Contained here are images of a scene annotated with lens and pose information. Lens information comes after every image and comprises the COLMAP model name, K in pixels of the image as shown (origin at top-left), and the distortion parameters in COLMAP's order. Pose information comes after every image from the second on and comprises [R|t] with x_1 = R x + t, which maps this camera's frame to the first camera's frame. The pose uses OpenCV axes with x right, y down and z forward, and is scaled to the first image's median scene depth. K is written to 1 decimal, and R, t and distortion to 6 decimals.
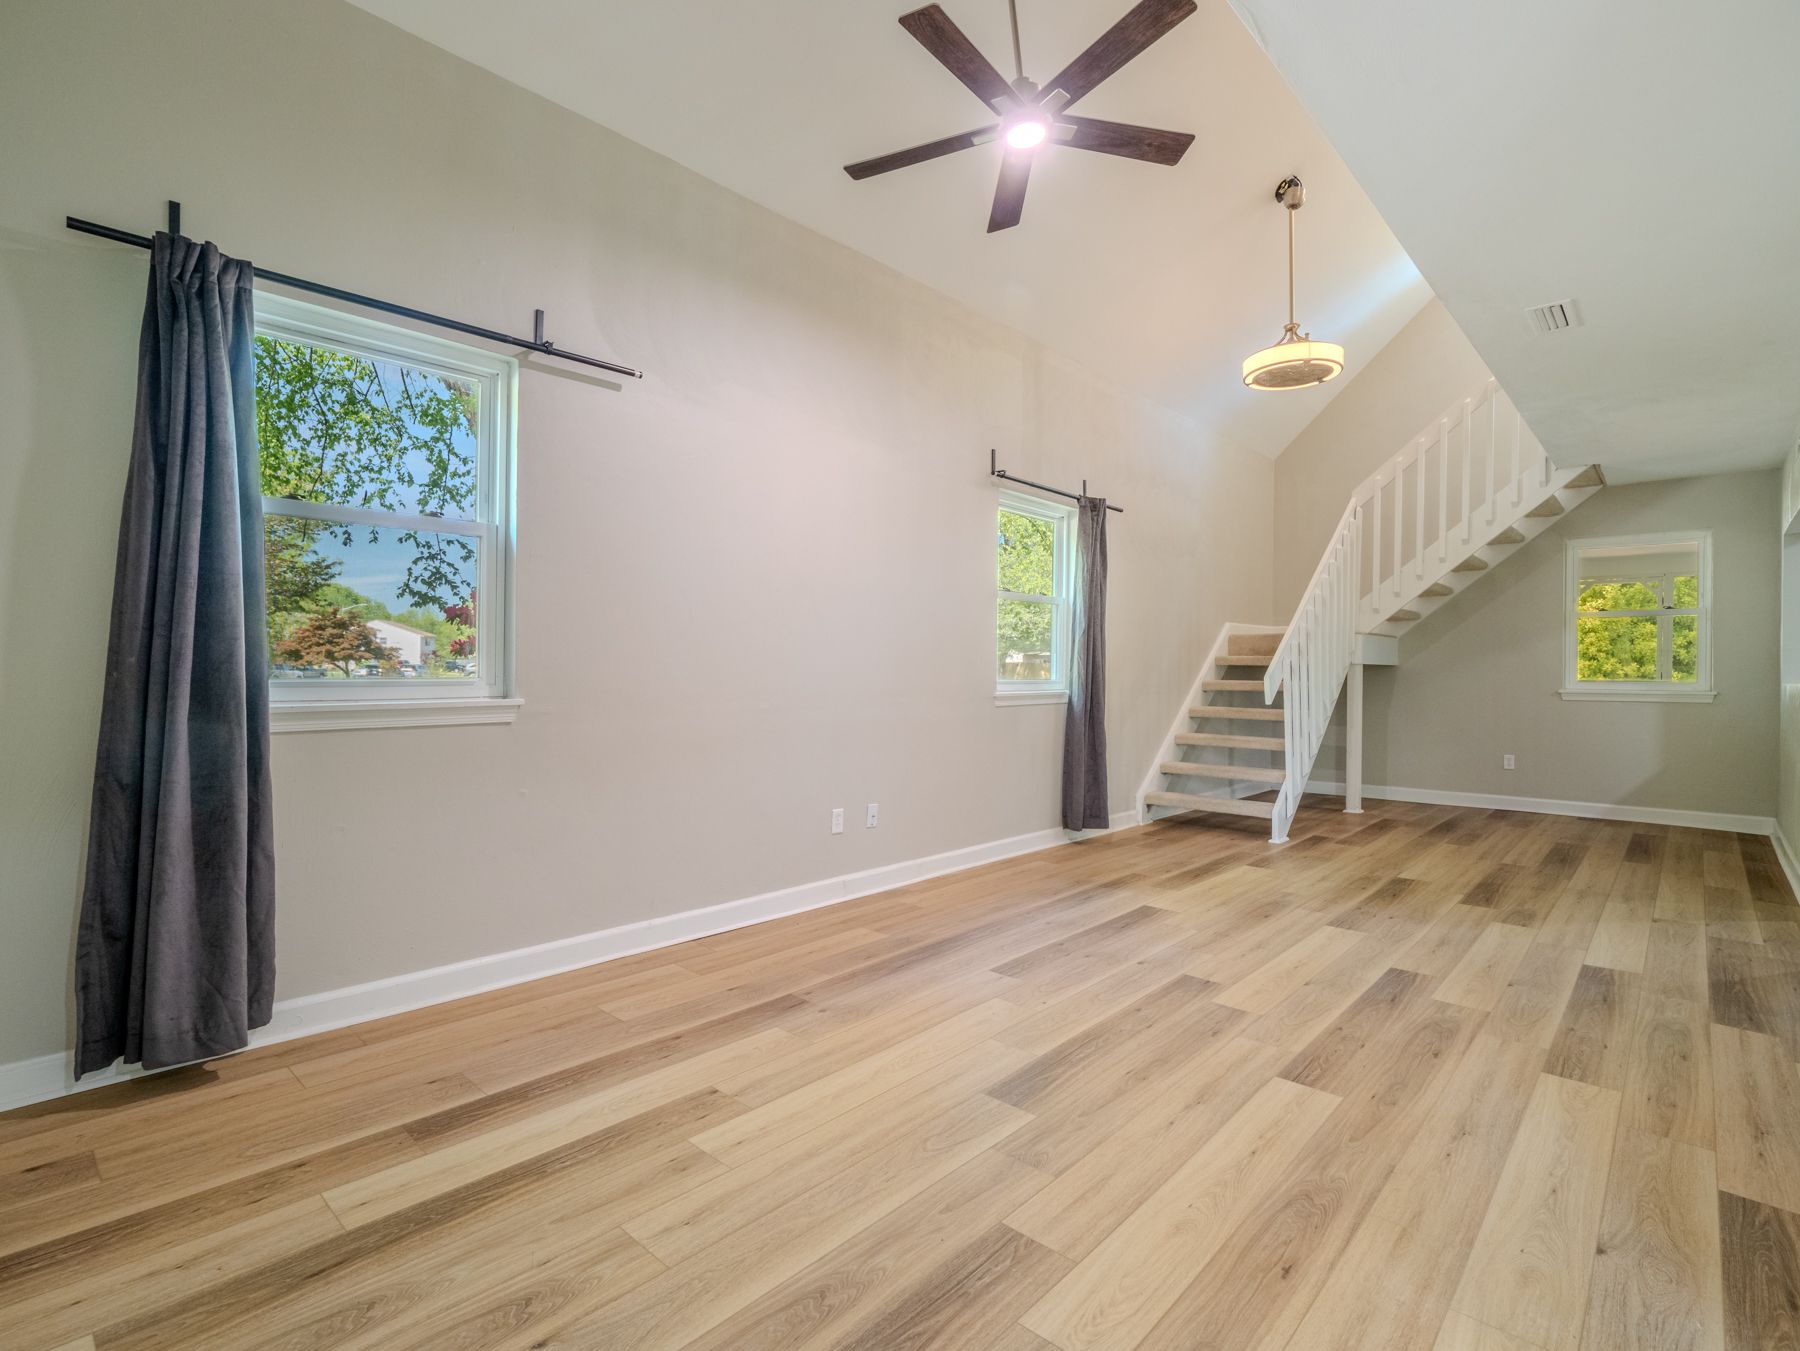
lens RADIAL K [[836.6, 0, 925.0], [0, 836.6, 676.5], [0, 0, 1]] dist [-0.000348, -0.012987]
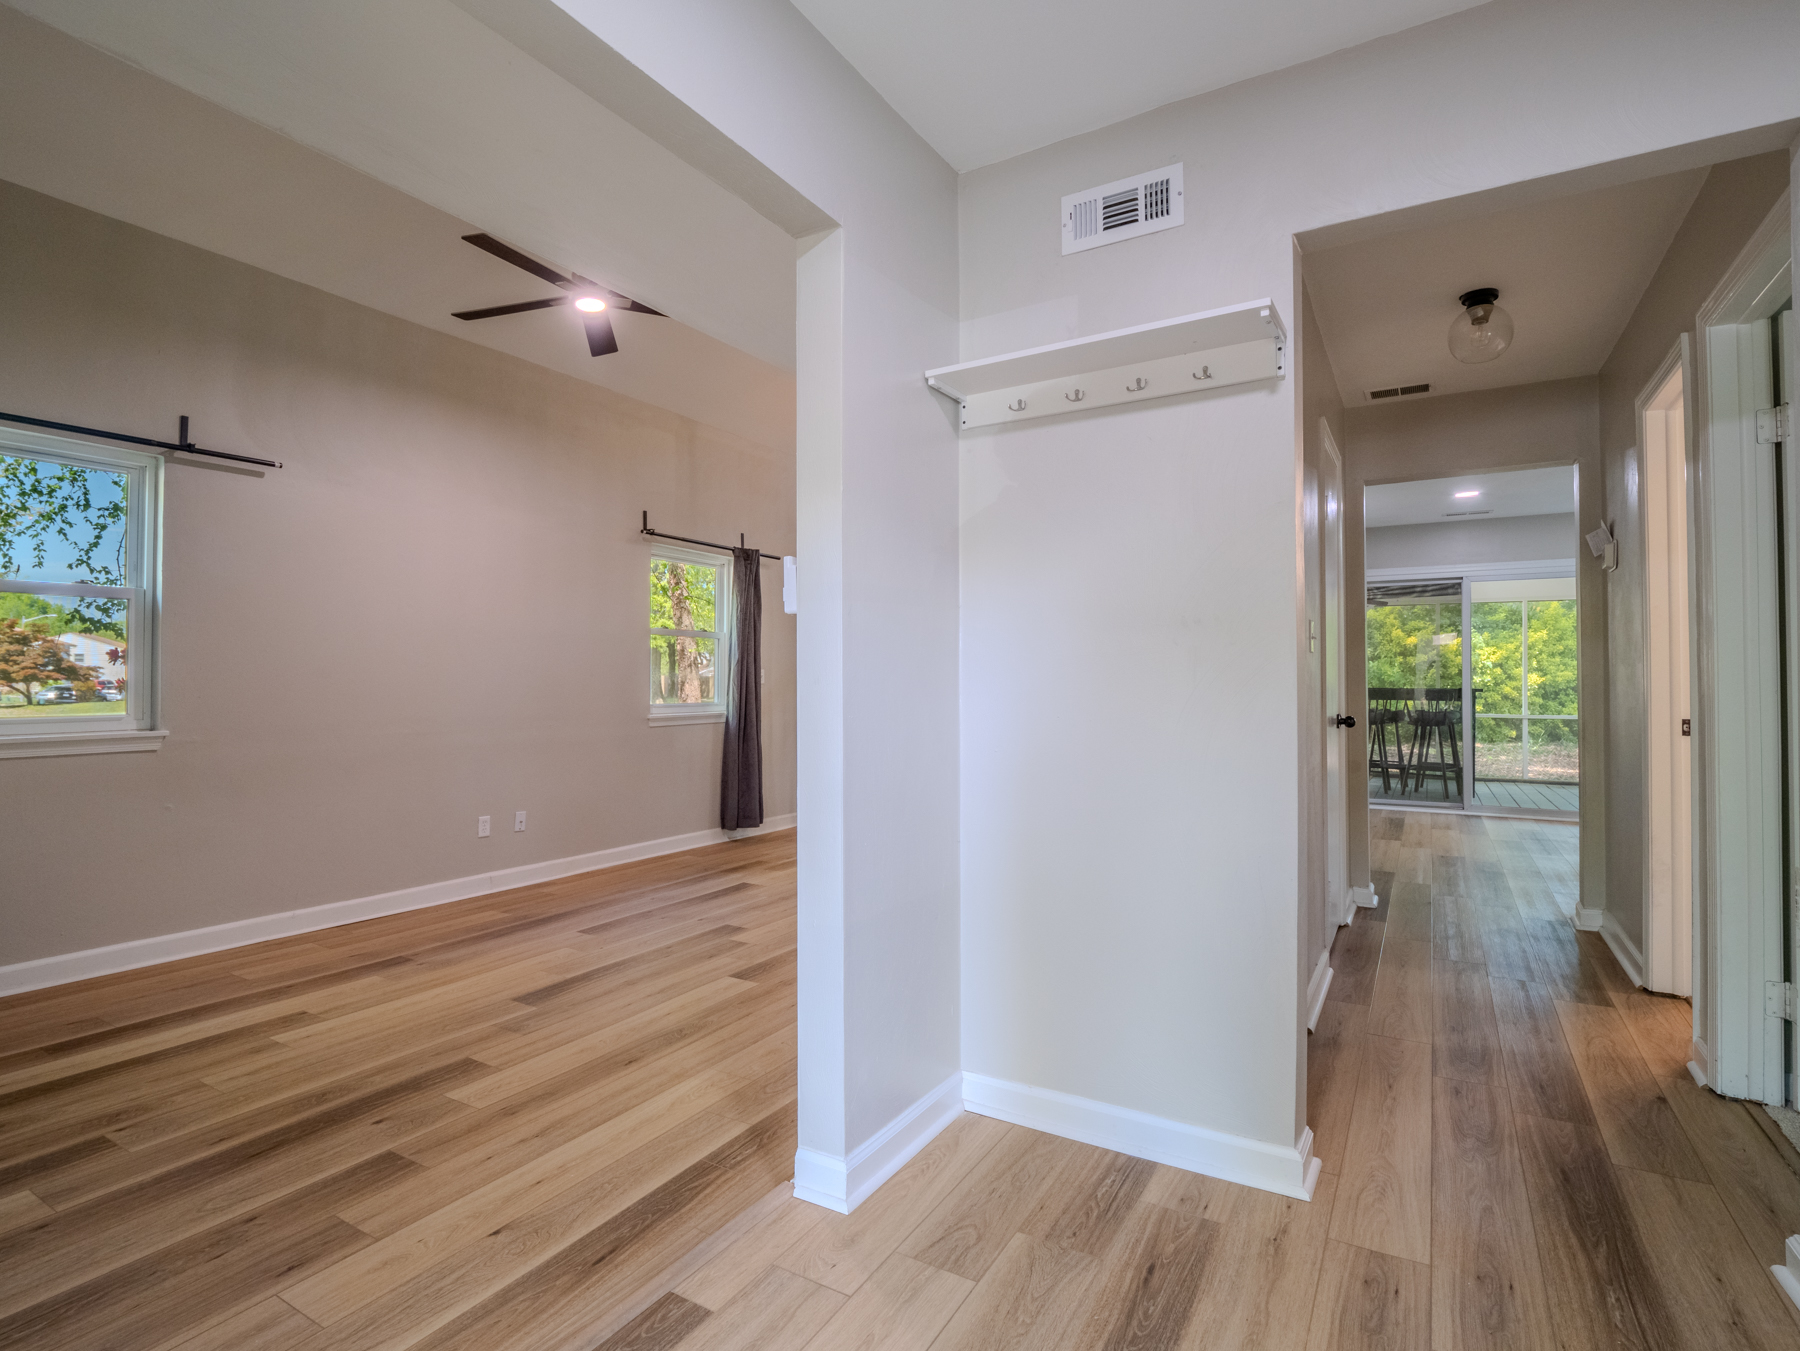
lens RADIAL K [[852.4, 0, 899.5], [0, 852.4, 677.8], [0, 0, 1]] dist [-0.016163, -0.000661]
pose [[0.980248, -0.009132, 0.197564, 0.318493], [0.012256, 0.999818, -0.014596, -0.019547], [-0.197394, 0.016729, 0.980181, -0.411743]]
